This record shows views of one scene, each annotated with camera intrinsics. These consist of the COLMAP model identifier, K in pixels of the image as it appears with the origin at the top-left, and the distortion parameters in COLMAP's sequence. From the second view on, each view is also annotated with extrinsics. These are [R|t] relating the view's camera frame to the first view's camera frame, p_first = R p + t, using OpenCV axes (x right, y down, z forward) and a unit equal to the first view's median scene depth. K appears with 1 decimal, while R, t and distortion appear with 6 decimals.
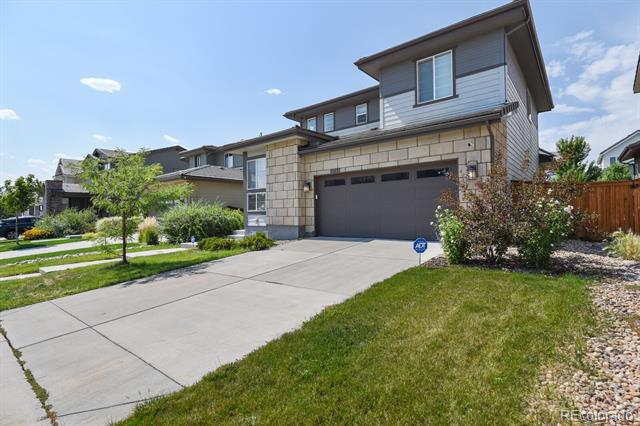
lens RADIAL K [[315.7, 0, 324.1], [0, 315.7, 210.4], [0, 0, 1]] dist [0.001208, -0.014172]
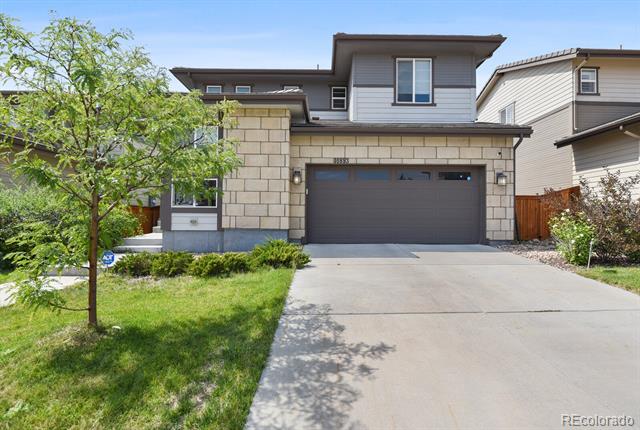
lens RADIAL K [[316.5, 0, 320.0], [0, 316.5, 215.0], [0, 0, 1]] dist [-0.003874, -0.000216]
pose [[0.770430, 0.022442, 0.637130, -0.489871], [-0.027495, 0.999620, -0.001963, 0.014907], [-0.636932, -0.016005, 0.770754, 0.393043]]
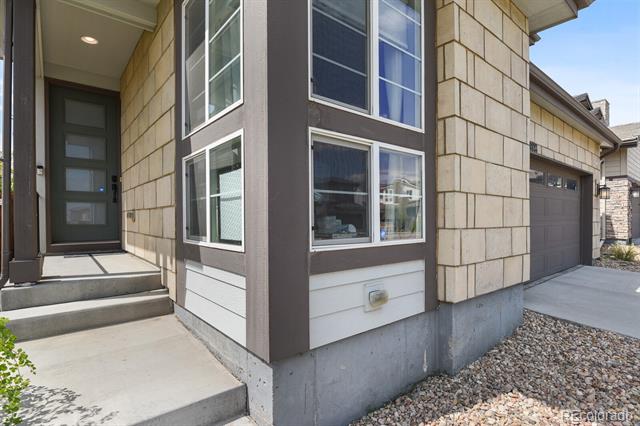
lens RADIAL K [[315.7, 0, 324.1], [0, 315.7, 210.4], [0, 0, 1]] dist [0.001208, -0.014172]
pose [[0.215207, 0.024387, 0.976264, -0.455850], [-0.016445, 0.999637, -0.021346, -0.014507], [-0.976430, -0.011461, 0.215530, 1.141907]]
